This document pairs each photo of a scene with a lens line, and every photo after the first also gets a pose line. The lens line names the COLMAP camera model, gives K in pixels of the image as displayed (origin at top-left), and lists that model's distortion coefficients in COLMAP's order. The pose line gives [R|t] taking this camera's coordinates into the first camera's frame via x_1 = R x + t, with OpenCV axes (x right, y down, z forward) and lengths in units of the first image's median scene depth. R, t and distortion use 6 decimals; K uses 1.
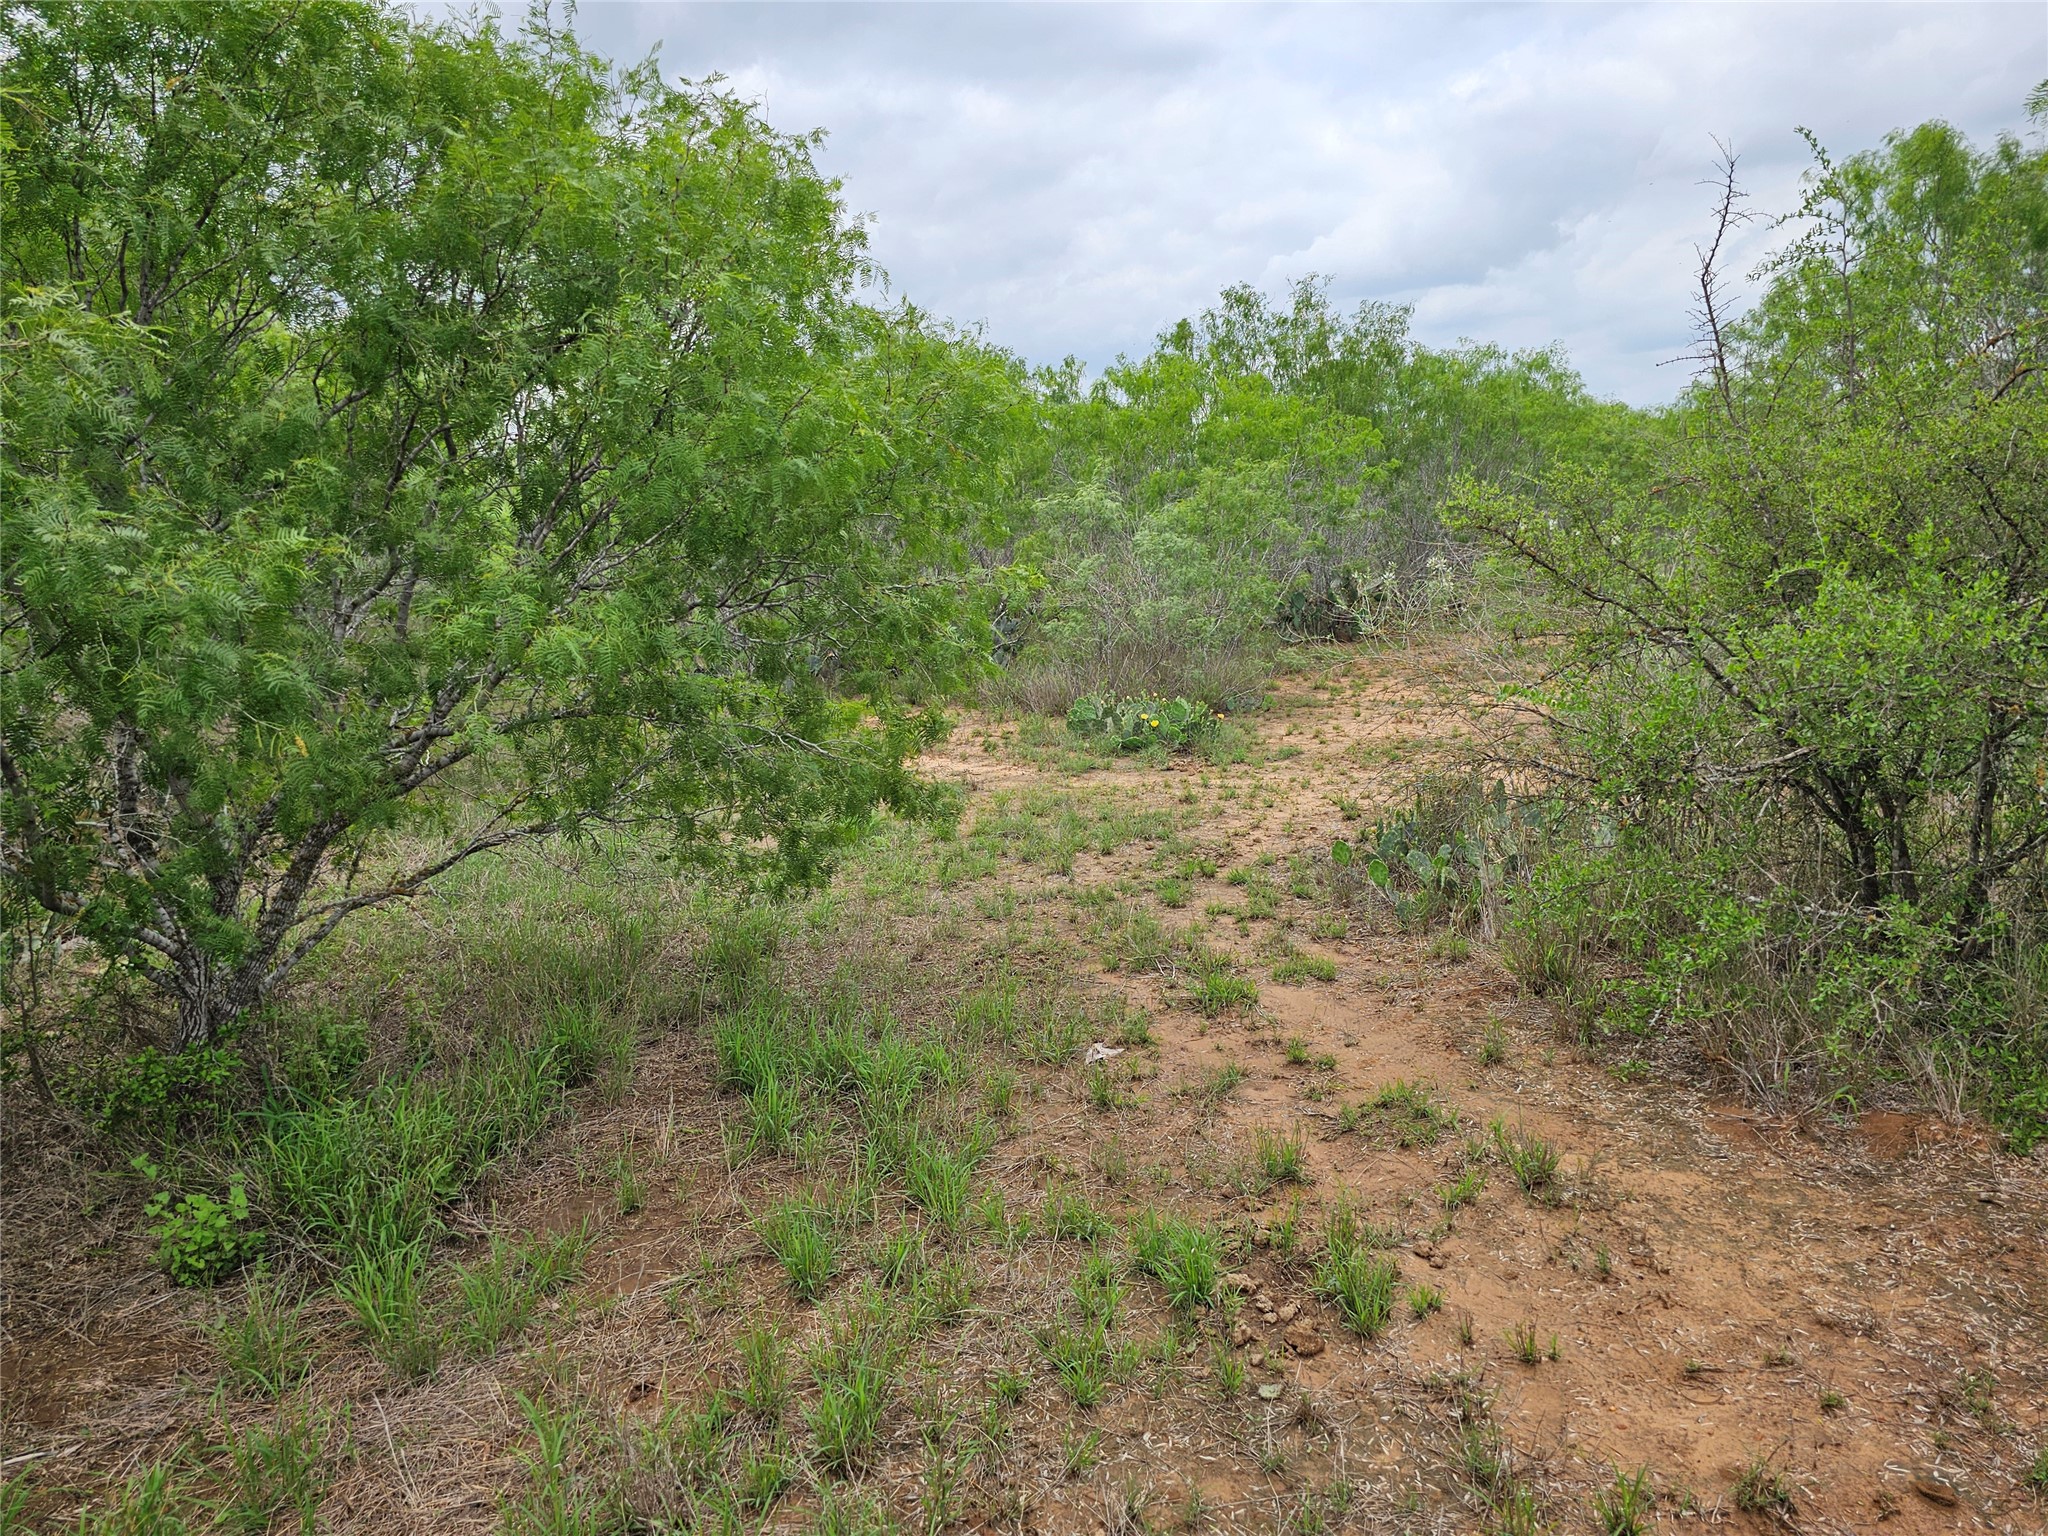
lens RADIAL K [[1382.5, 0, 1023.9], [0, 1382.5, 767.8], [0, 0, 1]] dist [-0.006944, -0.001969]
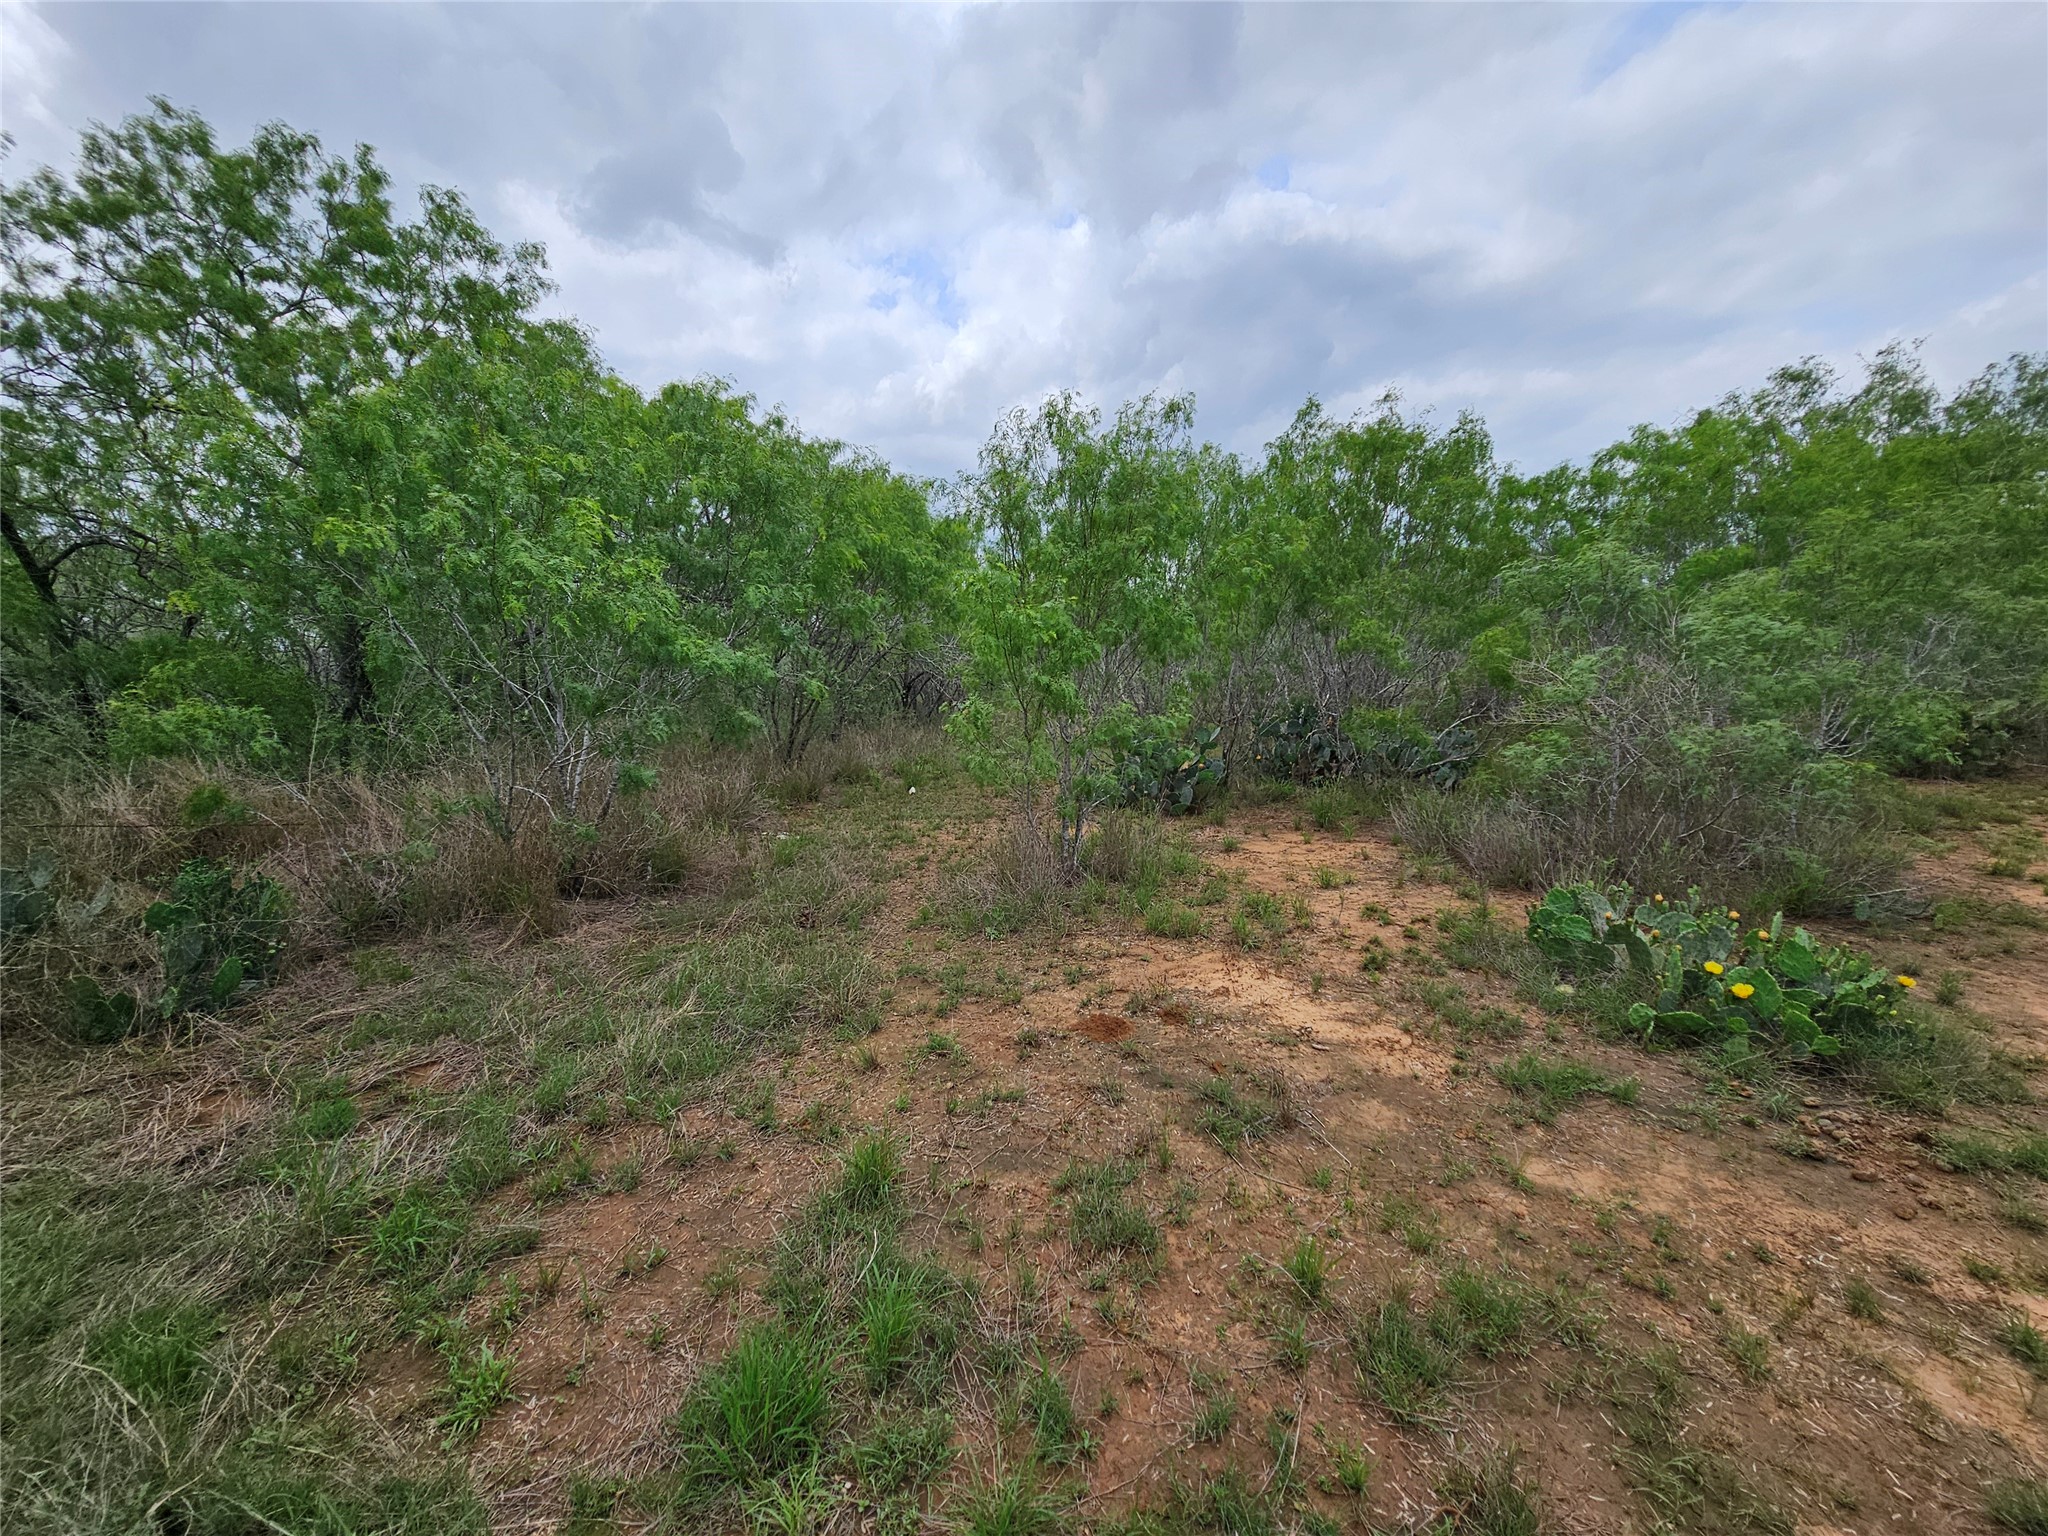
lens RADIAL K [[825.6, 0, 1025.0], [0, 825.6, 766.1], [0, 0, 1]] dist [-0.012848, -0.000275]
pose [[0.864568, 0.072039, -0.497325, 0.014210], [-0.090071, 0.995859, -0.012330, -0.075650], [0.494378, 0.055455, 0.867476, 0.574371]]
